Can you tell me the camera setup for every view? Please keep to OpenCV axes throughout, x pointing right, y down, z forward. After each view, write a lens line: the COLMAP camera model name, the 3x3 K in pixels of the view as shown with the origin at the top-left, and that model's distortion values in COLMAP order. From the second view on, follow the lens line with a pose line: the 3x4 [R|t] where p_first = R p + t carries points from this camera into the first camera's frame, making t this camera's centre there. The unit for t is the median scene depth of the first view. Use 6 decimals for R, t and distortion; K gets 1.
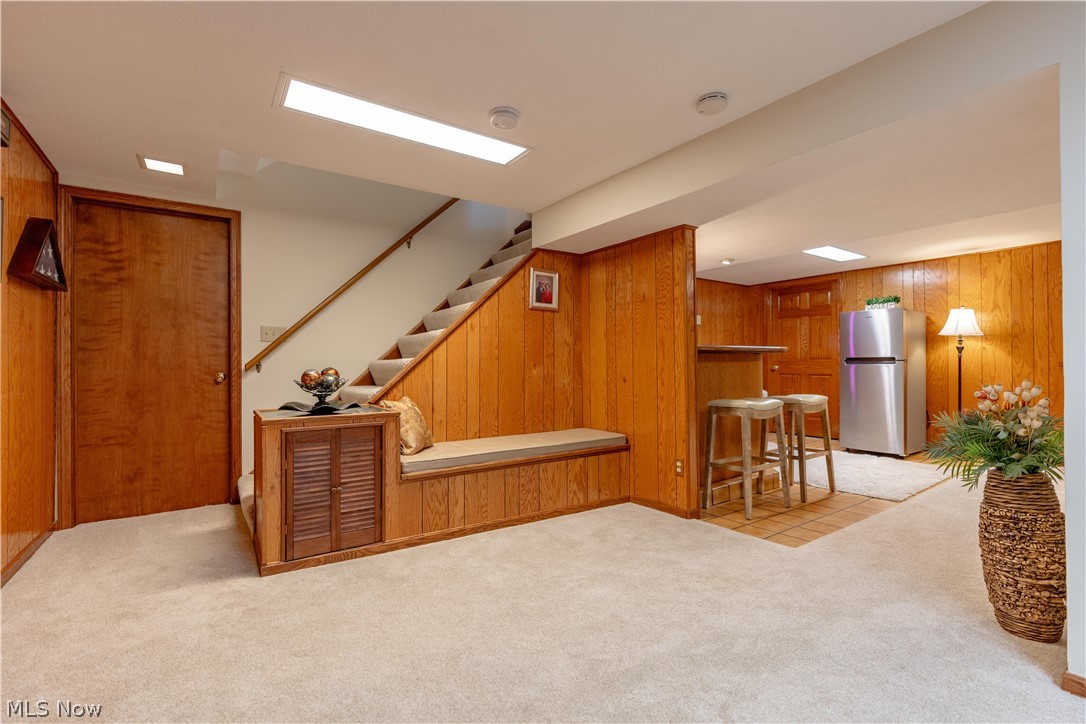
lens RADIAL K [[491.7, 0, 546.1], [0, 491.7, 361.5], [0, 0, 1]] dist [-0.006422, 0.000724]
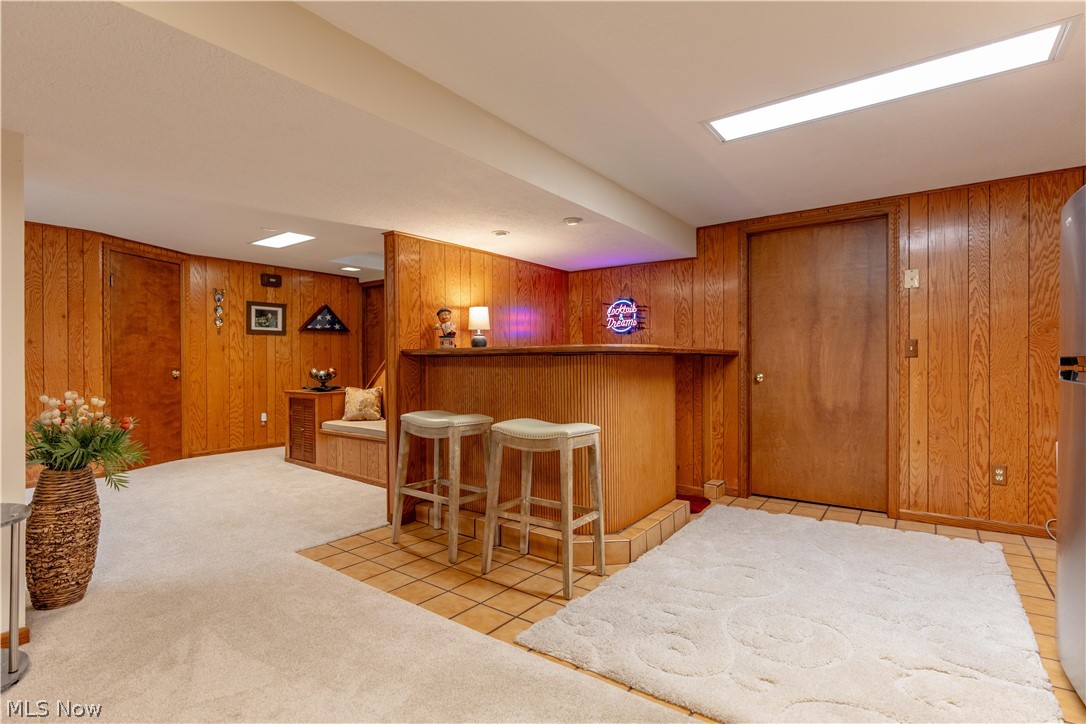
lens RADIAL K [[533.0, 0, 542.3], [0, 533.0, 359.9], [0, 0, 1]] dist [0.010391, 0.000309]
pose [[0.303781, 0.002101, -0.952740, 1.423835], [-0.006422, 0.999979, 0.000157, -0.014018], [0.952720, 0.006070, 0.303788, 0.958519]]
